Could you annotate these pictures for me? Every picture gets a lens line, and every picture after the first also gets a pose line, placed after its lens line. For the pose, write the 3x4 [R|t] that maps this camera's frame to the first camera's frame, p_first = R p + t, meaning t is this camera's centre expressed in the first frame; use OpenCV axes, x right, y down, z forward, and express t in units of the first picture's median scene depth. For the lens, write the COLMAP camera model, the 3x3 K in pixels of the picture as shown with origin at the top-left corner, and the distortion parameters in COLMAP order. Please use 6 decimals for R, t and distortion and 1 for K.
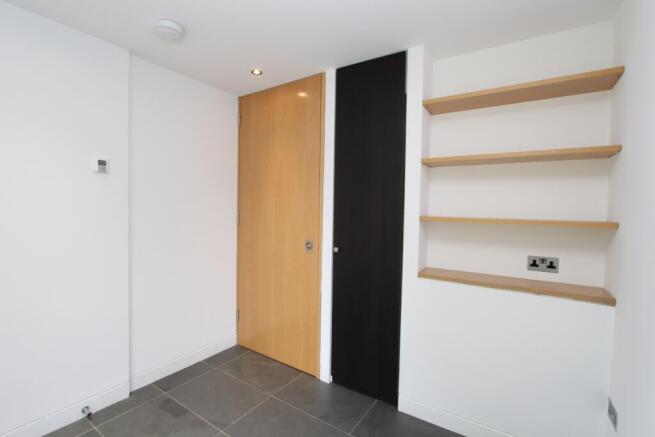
lens RADIAL K [[302.3, 0, 326.4], [0, 302.3, 217.5], [0, 0, 1]] dist [-0.014062, -0.000177]
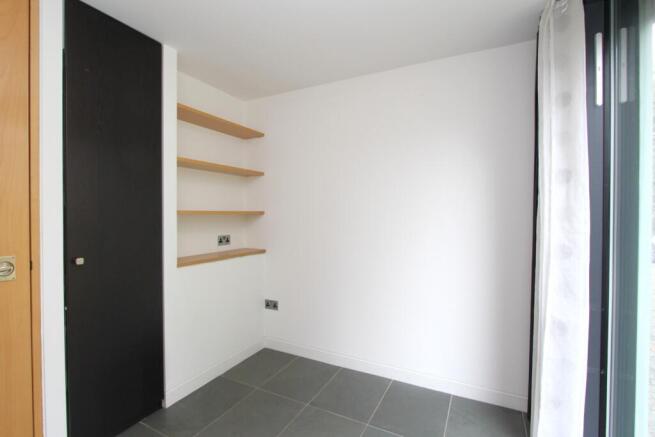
lens RADIAL K [[302.3, 0, 327.5], [0, 302.3, 213.8], [0, 0, 1]] dist [-0.014062, -0.000177]
pose [[-0.096251, -0.027672, 0.994972, -0.797648], [0.022610, 0.999295, 0.029979, -0.012692], [-0.995100, 0.025382, -0.095558, 0.567235]]
